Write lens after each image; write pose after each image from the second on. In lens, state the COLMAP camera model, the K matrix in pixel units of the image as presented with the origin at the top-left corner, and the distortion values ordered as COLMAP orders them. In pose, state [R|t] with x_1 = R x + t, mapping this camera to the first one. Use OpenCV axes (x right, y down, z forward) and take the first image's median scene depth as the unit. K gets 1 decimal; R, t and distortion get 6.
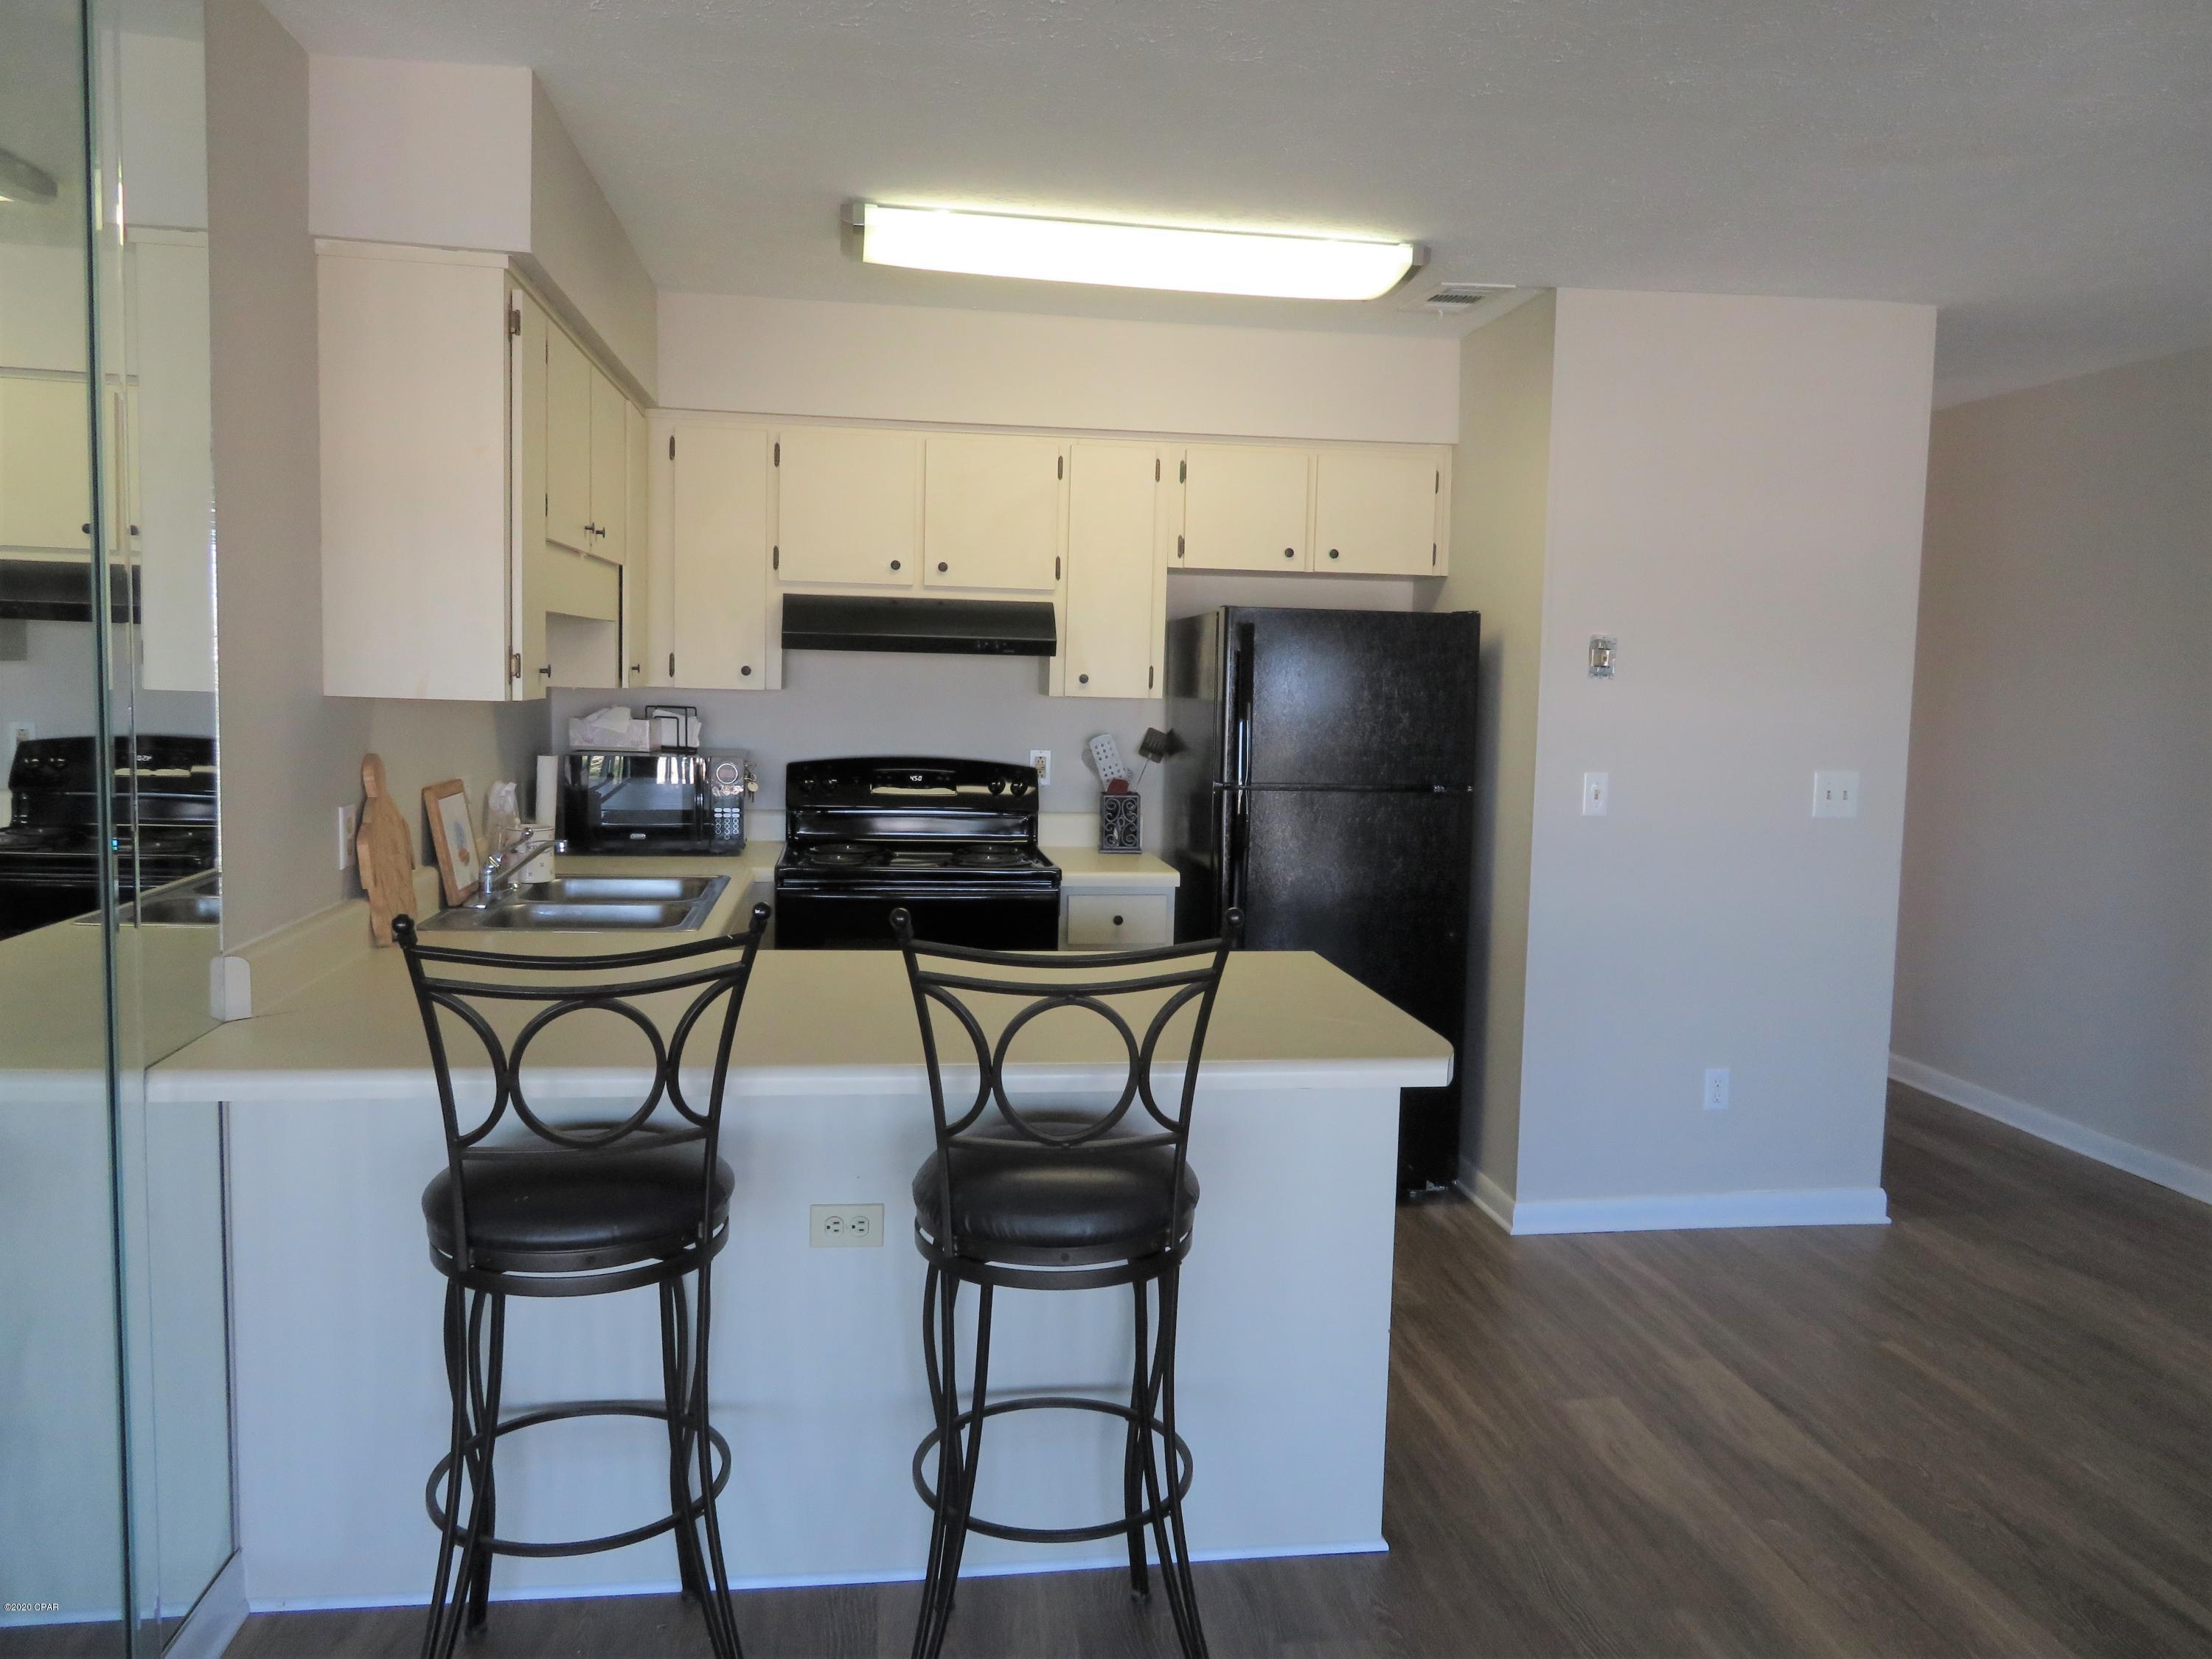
lens RADIAL K [[1619.7, 0, 1110.1], [0, 1619.7, 824.3], [0, 0, 1]] dist [-0.004187, 0.003103]
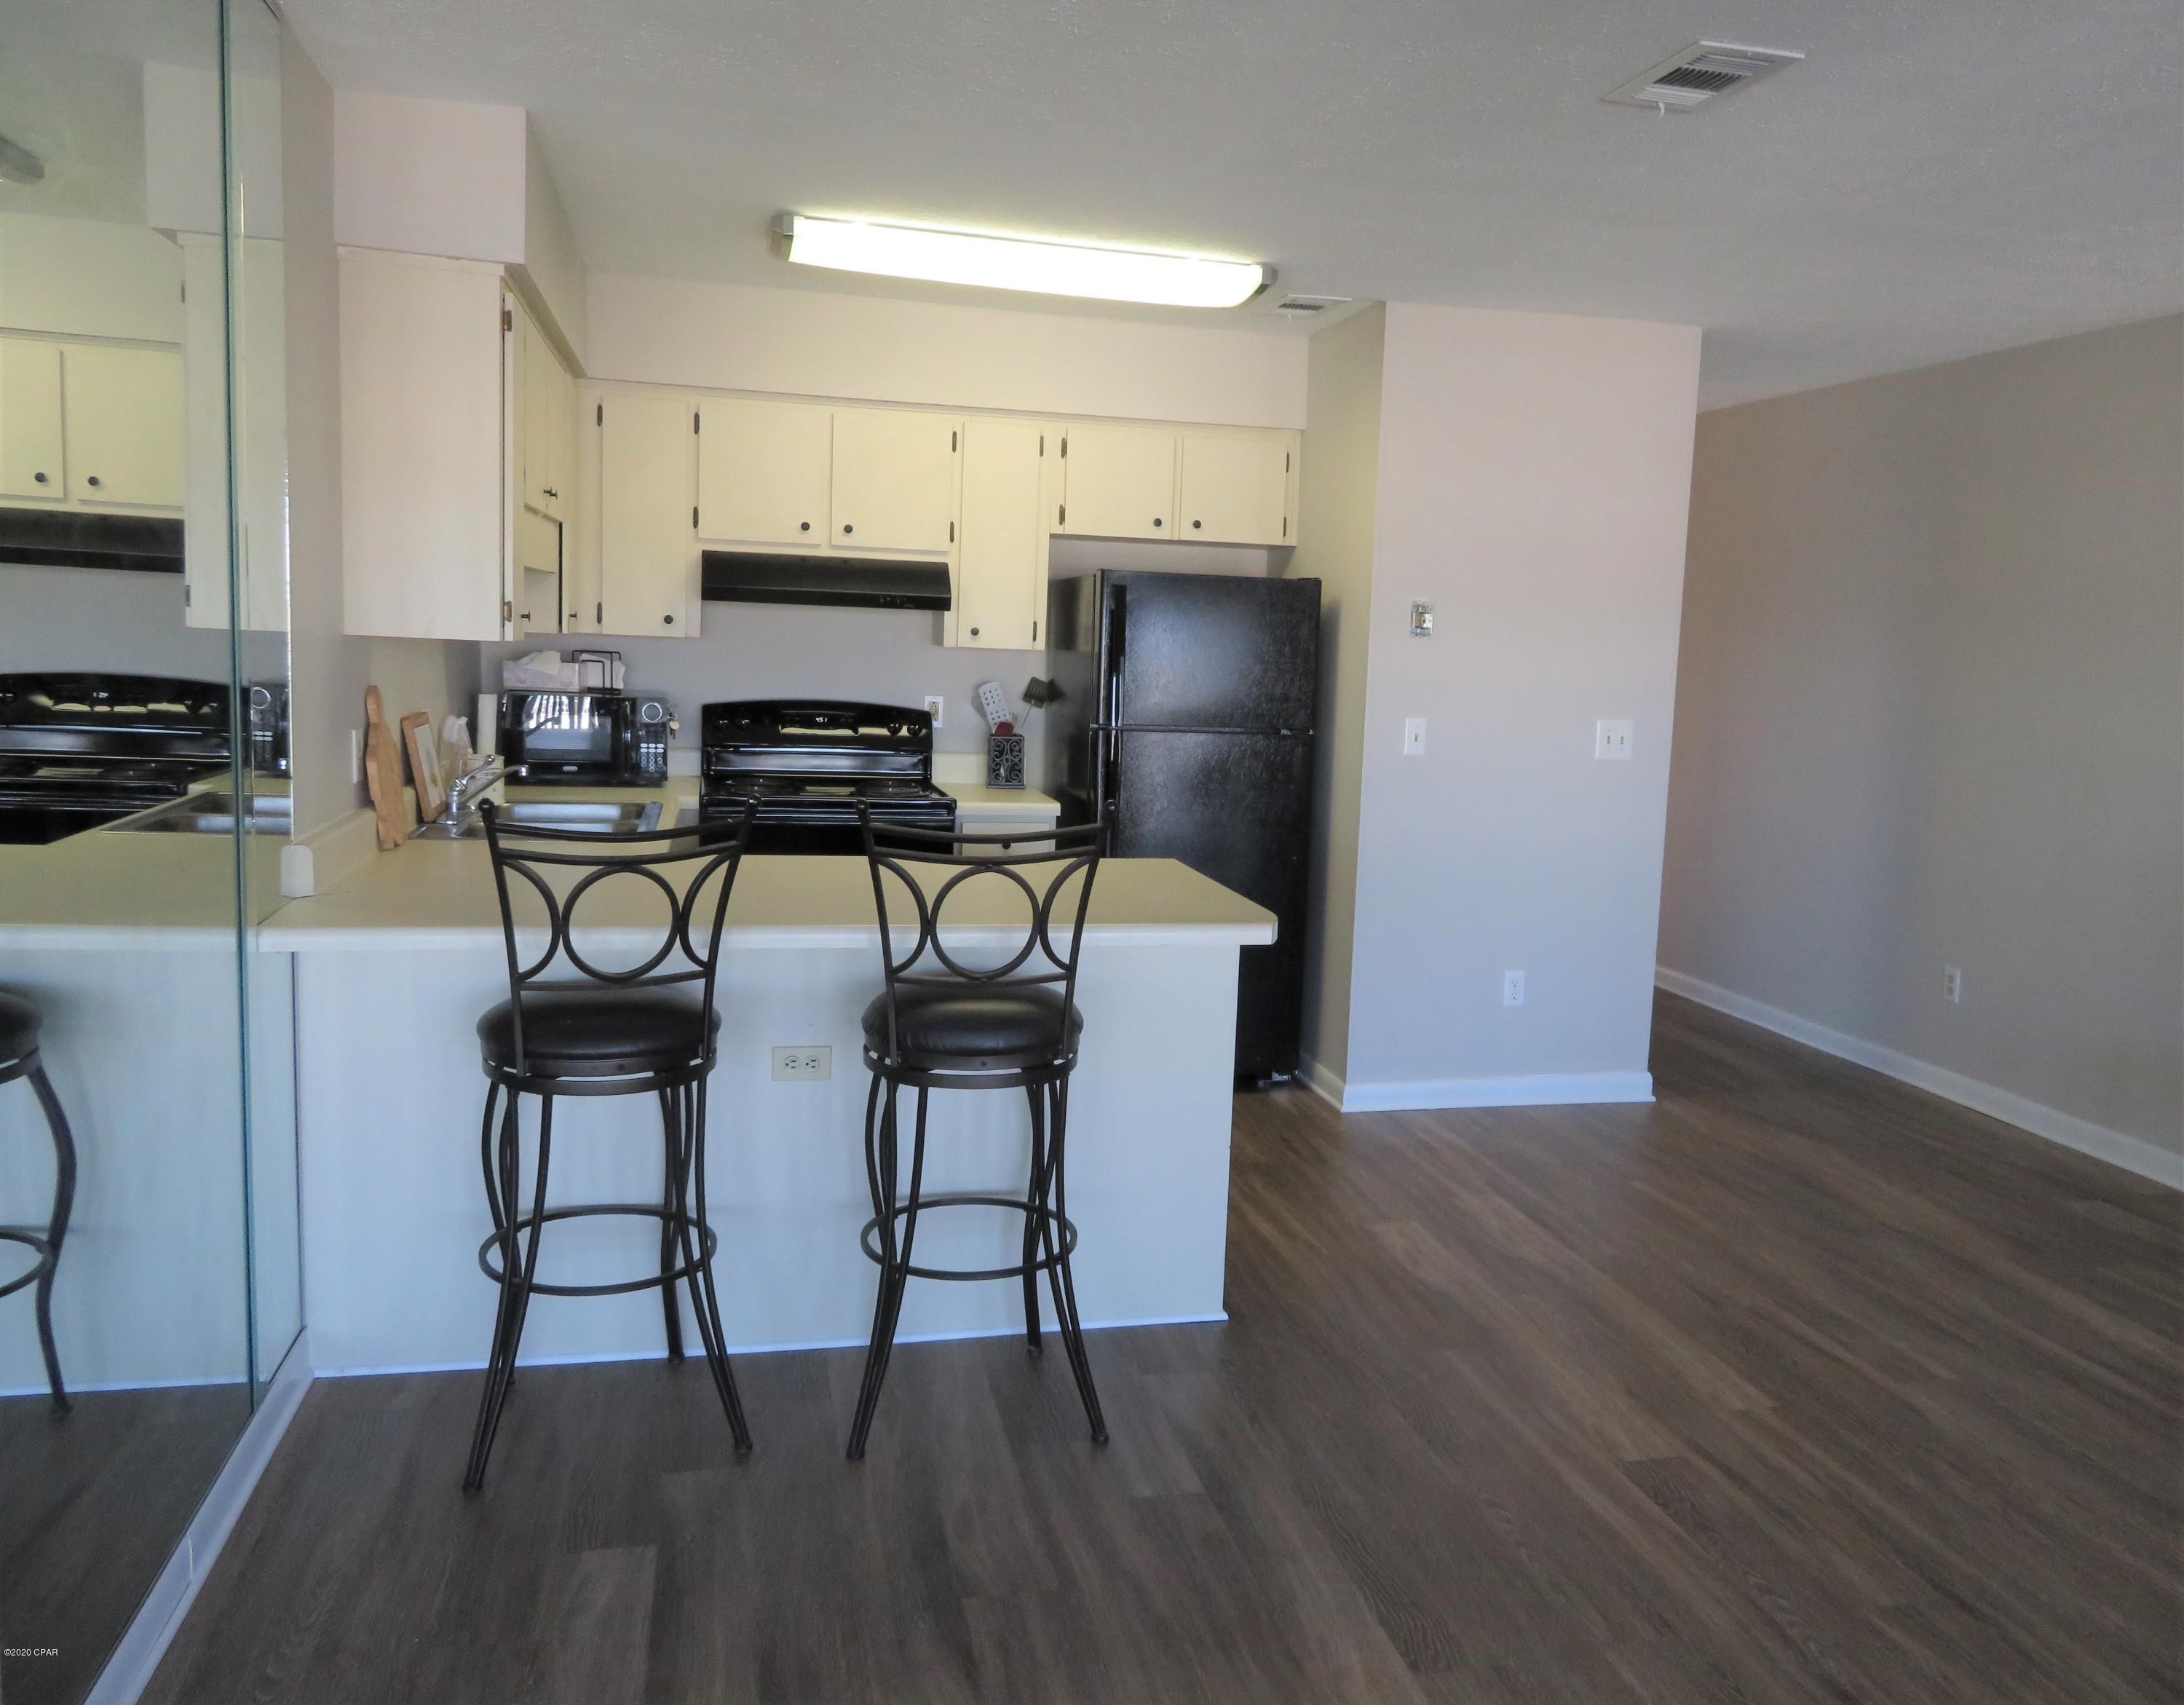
lens RADIAL K [[1648.0, 0, 1158.2], [0, 1648.0, 851.9], [0, 0, 1]] dist [-0.022414, -0.001631]
pose [[0.994015, 0.001630, 0.109232, -0.016845], [-0.006002, 0.999194, 0.039702, 0.019392], [-0.109079, -0.040120, 0.993223, -0.179116]]
